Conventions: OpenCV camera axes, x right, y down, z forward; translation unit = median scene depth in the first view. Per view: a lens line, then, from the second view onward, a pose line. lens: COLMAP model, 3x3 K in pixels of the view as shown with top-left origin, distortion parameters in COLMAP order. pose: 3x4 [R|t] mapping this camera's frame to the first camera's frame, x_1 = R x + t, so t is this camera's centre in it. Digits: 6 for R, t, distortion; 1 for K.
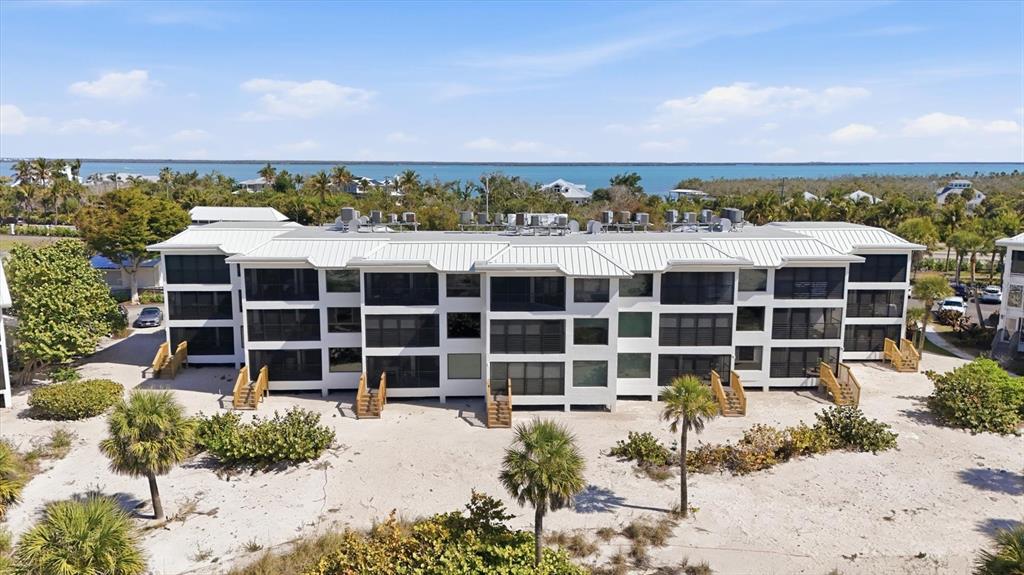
lens RADIAL K [[746.6, 0, 512.0], [0, 746.6, 287.5], [0, 0, 1]] dist [0.097733, -0.120392]
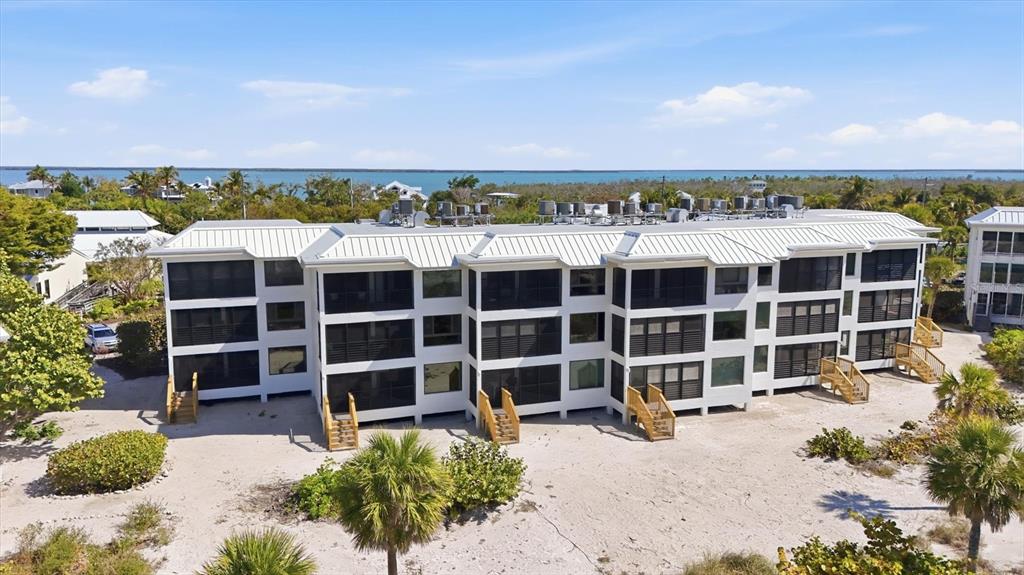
lens RADIAL K [[755.6, 0, 510.9], [0, 755.6, 275.4], [0, 0, 1]] dist [0.085961, -0.112156]
pose [[0.954727, -0.041419, 0.294585, -0.407250], [0.048972, 0.998632, -0.018306, 0.001351], [-0.293424, 0.031903, 0.955450, 0.174295]]
